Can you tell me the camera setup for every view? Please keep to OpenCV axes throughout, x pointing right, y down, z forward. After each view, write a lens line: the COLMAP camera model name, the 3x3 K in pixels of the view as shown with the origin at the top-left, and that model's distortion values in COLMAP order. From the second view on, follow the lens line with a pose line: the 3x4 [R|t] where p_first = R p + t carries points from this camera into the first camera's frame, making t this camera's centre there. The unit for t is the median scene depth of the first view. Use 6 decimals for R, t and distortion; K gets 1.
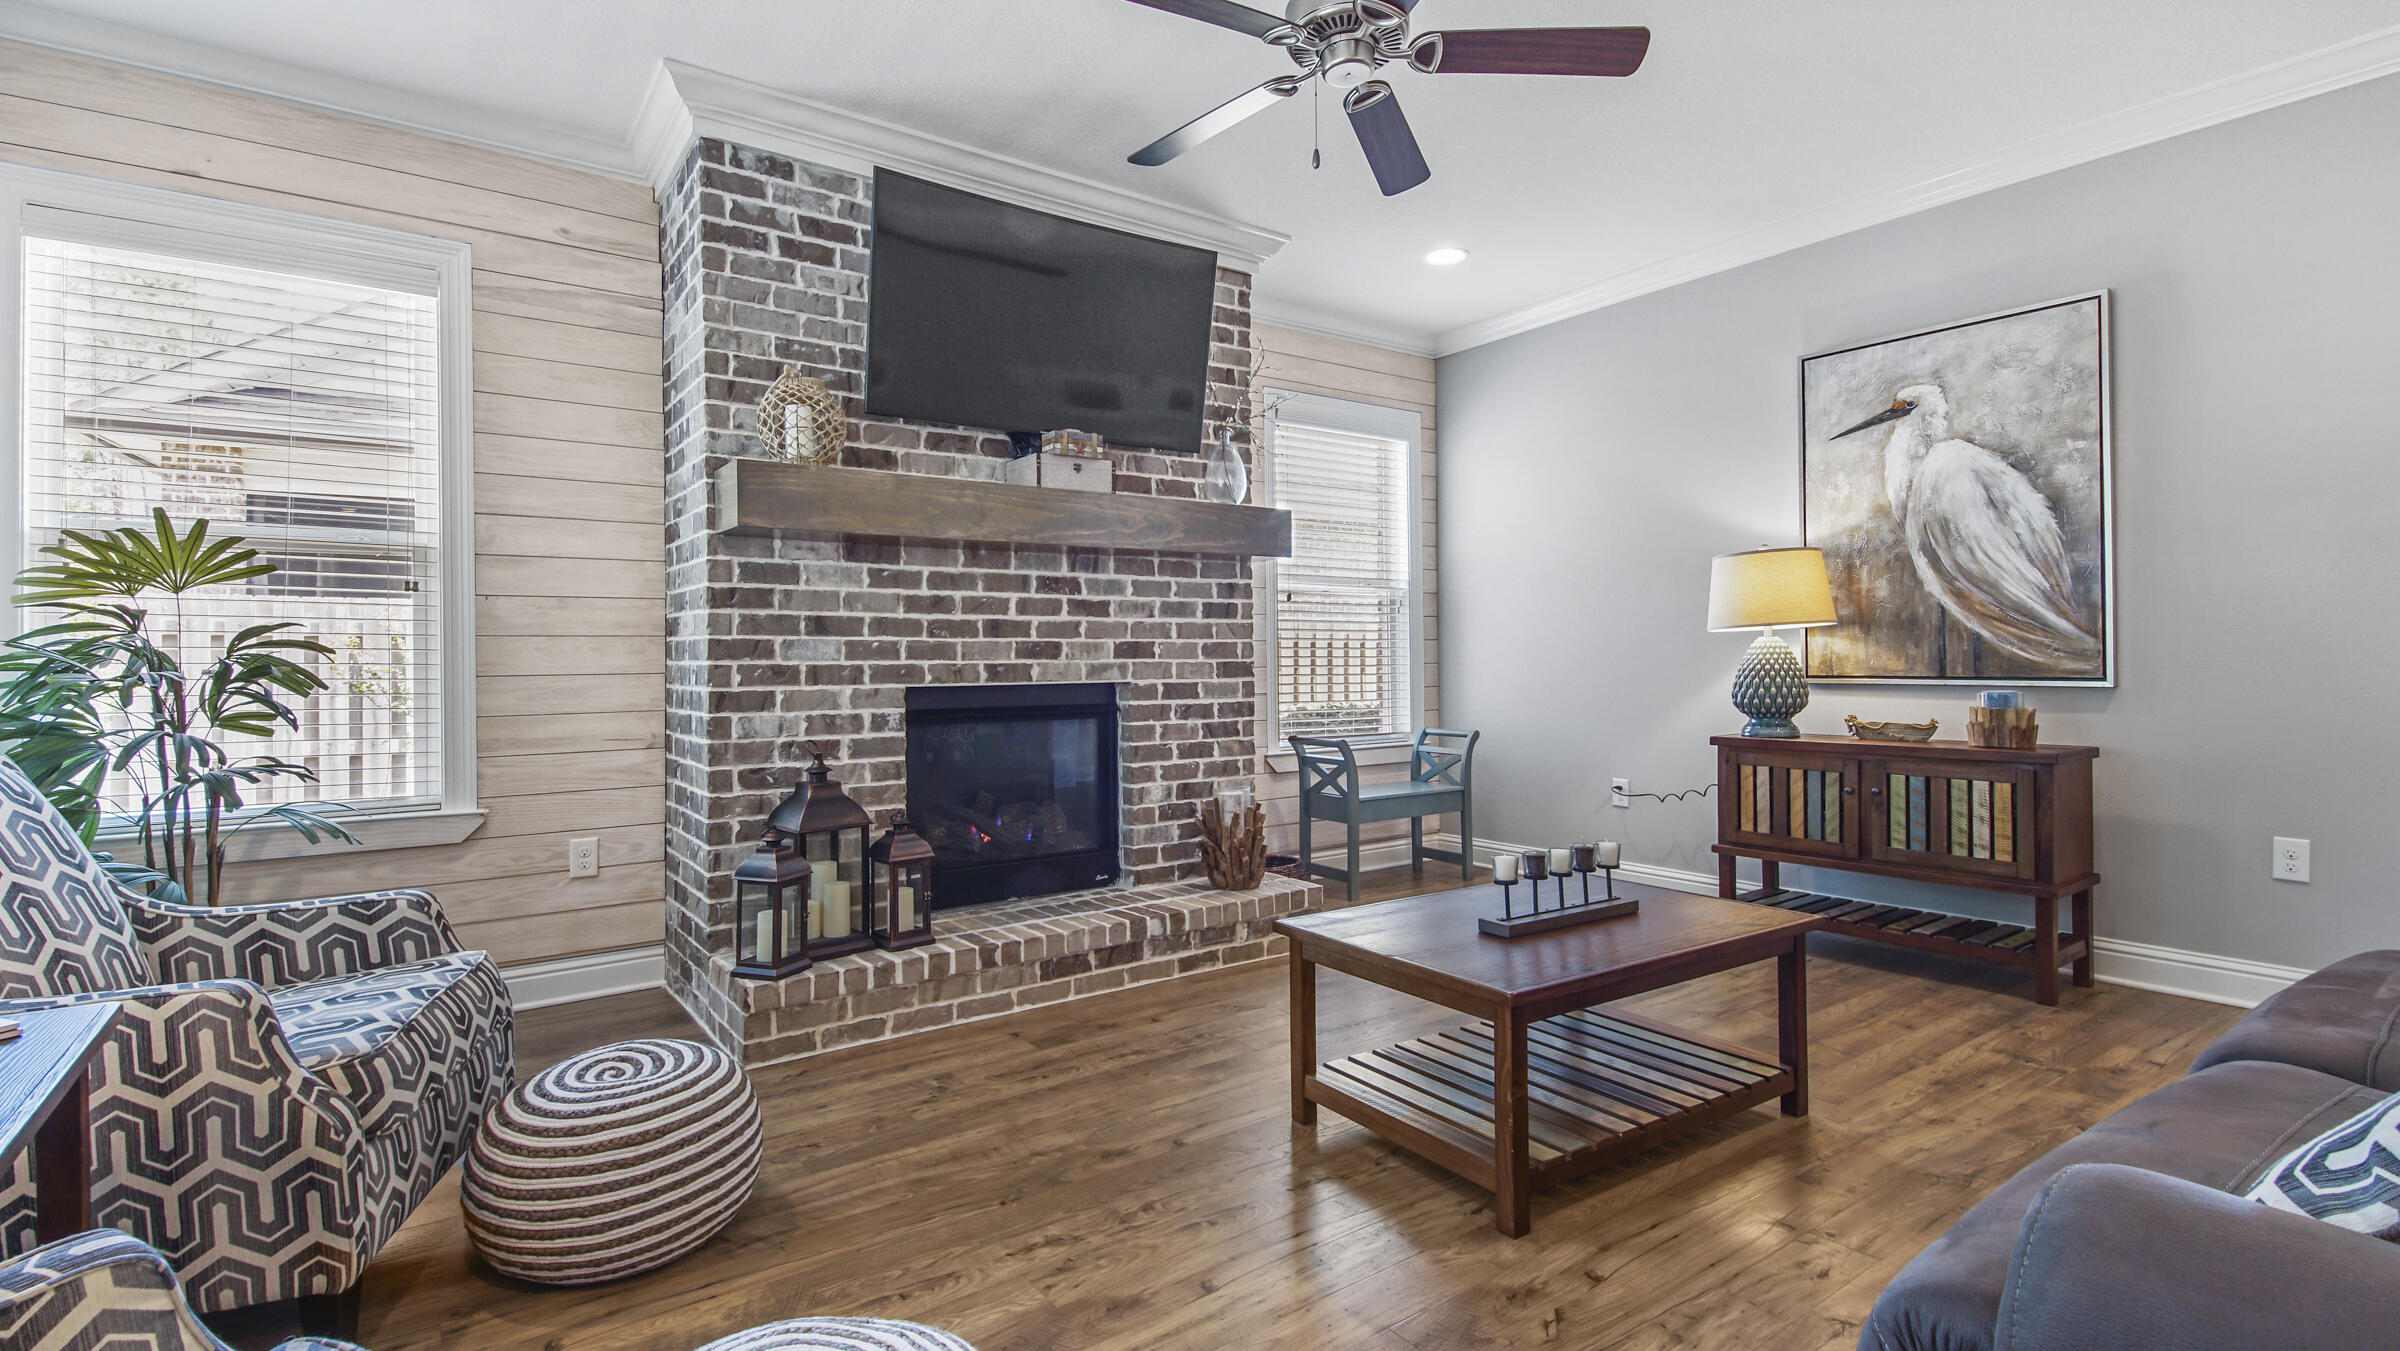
lens RADIAL K [[1122.1, 0, 1198.3], [0, 1122.1, 665.9], [0, 0, 1]] dist [0.031084, -0.017454]
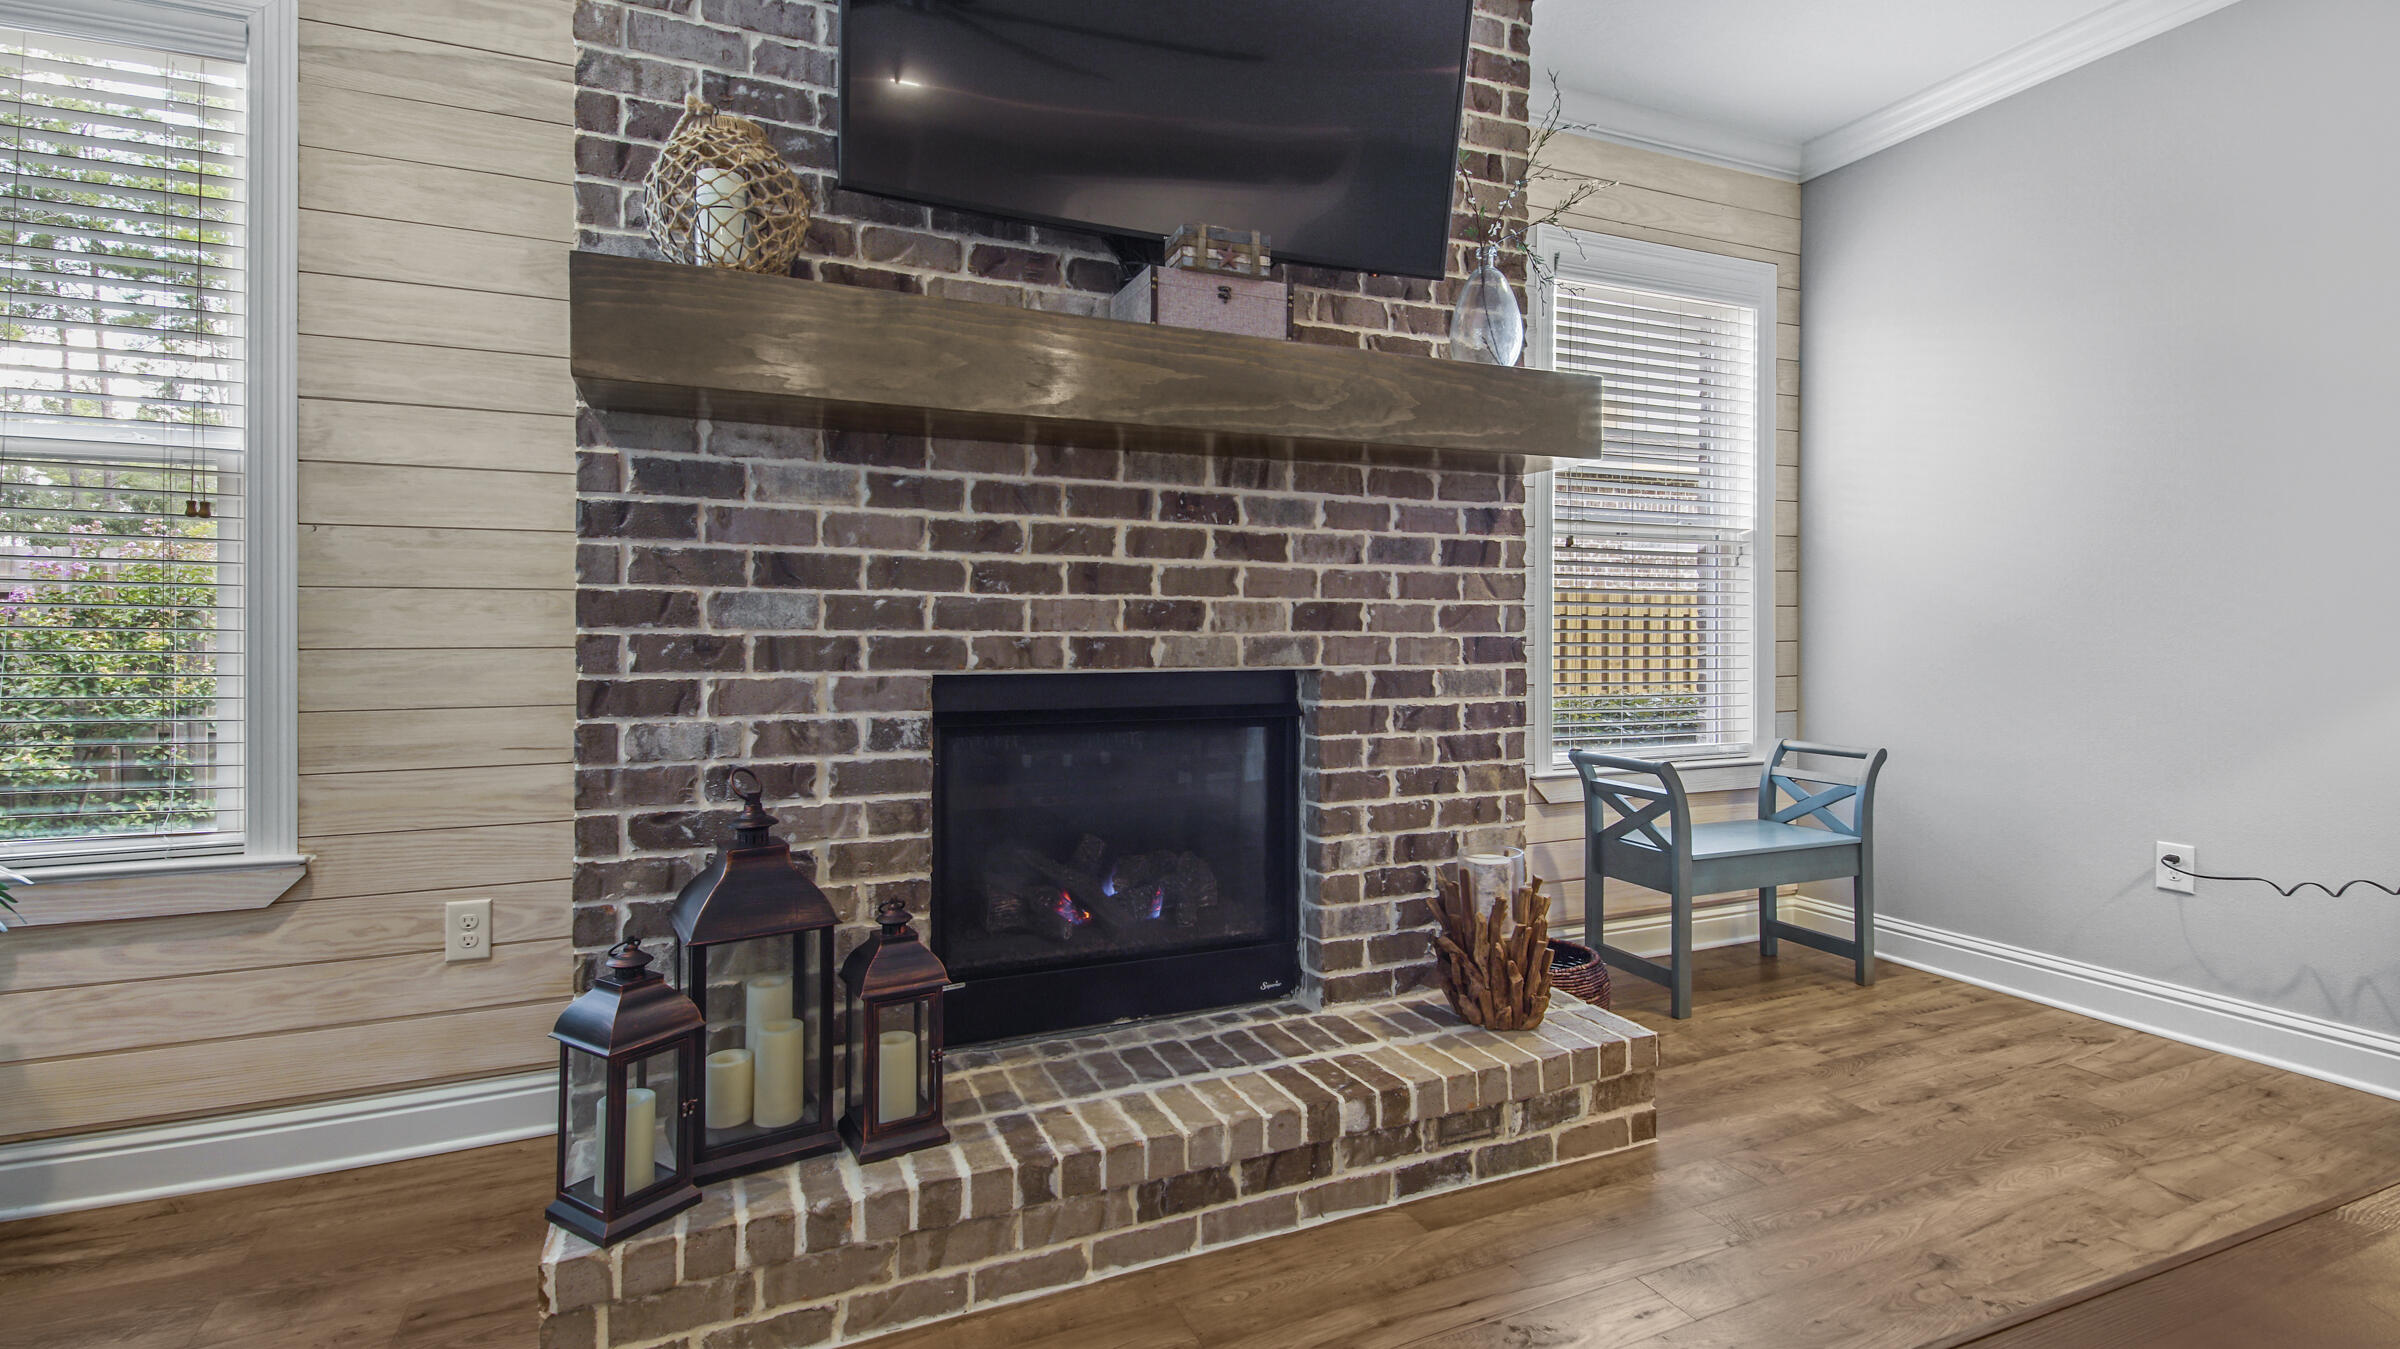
lens RADIAL K [[1079.9, 0, 1189.1], [0, 1079.9, 644.0], [0, 0, 1]] dist [0.029336, -0.000181]
pose [[0.978179, 0.010914, -0.207476, -0.009434], [-0.009746, 0.999930, 0.006654, -0.002612], [0.207534, -0.004487, 0.978217, 0.456086]]
